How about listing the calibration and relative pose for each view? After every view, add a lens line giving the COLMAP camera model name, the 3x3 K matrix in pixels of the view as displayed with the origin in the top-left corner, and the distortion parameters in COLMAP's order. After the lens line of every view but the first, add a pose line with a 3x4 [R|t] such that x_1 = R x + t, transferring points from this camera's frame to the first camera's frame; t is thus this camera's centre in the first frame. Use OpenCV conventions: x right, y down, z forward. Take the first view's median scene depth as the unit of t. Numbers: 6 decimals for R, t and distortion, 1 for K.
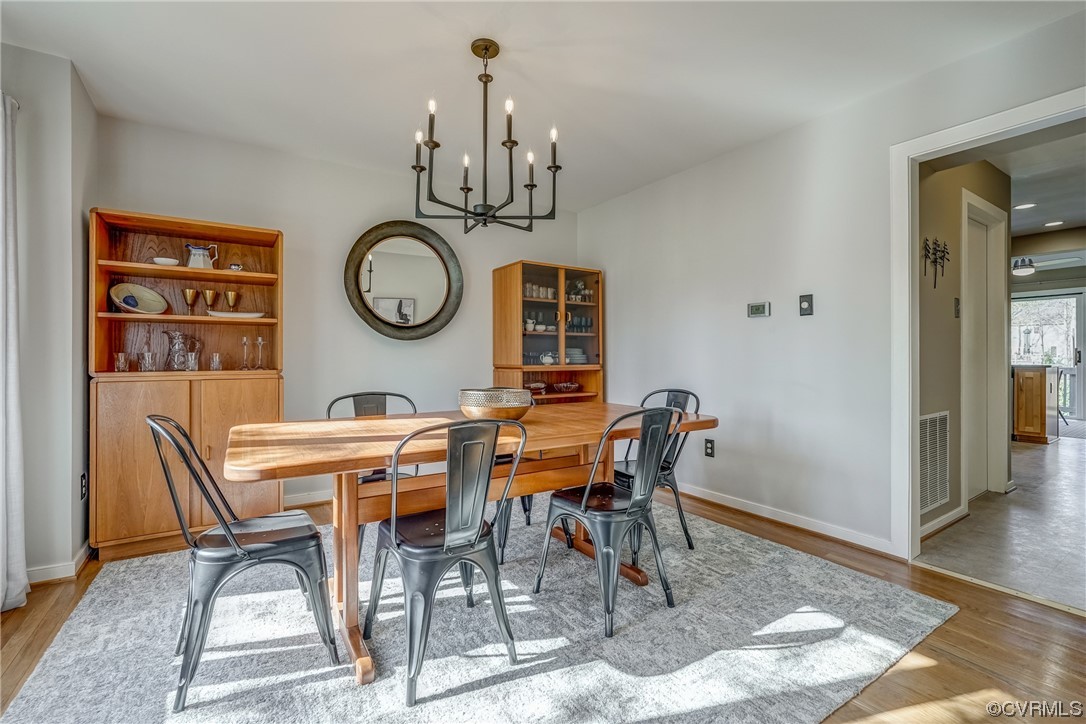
lens RADIAL K [[480.9, 0, 544.4], [0, 480.9, 357.1], [0, 0, 1]] dist [-0.013808, 0.007931]
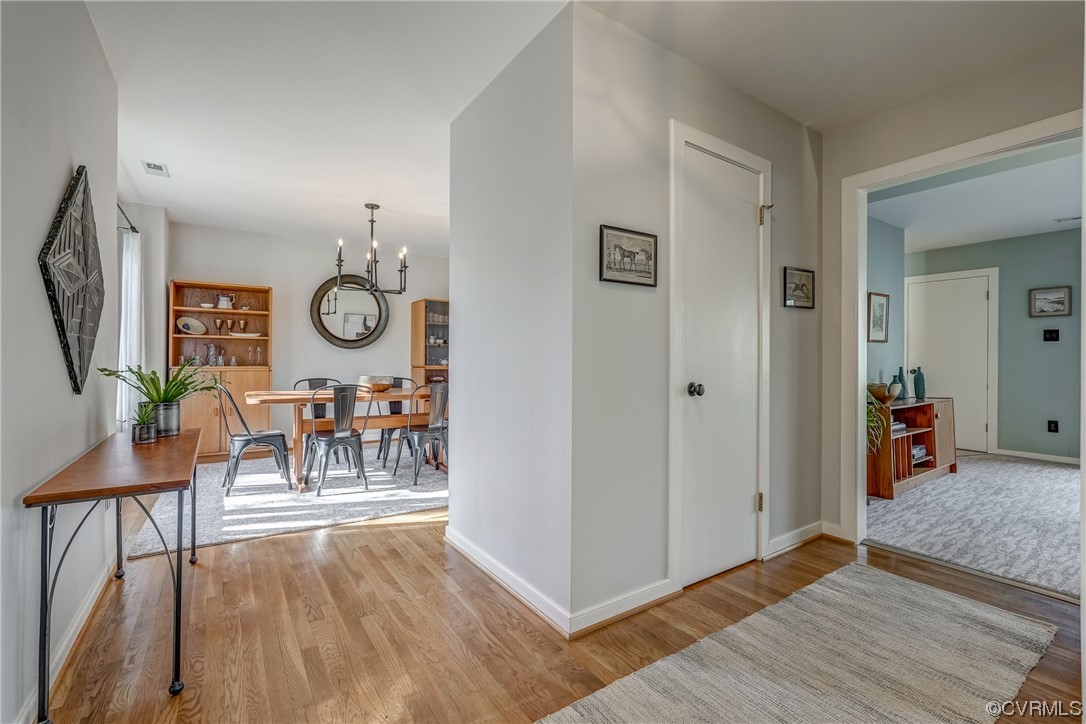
lens RADIAL K [[477.6, 0, 541.3], [0, 477.6, 363.2], [0, 0, 1]] dist [-0.001330, 0.000457]
pose [[0.999958, 0.008491, 0.003379, 0.441075], [-0.008506, 0.999953, 0.004549, -0.000360], [-0.003340, -0.004577, 0.999984, -0.761643]]
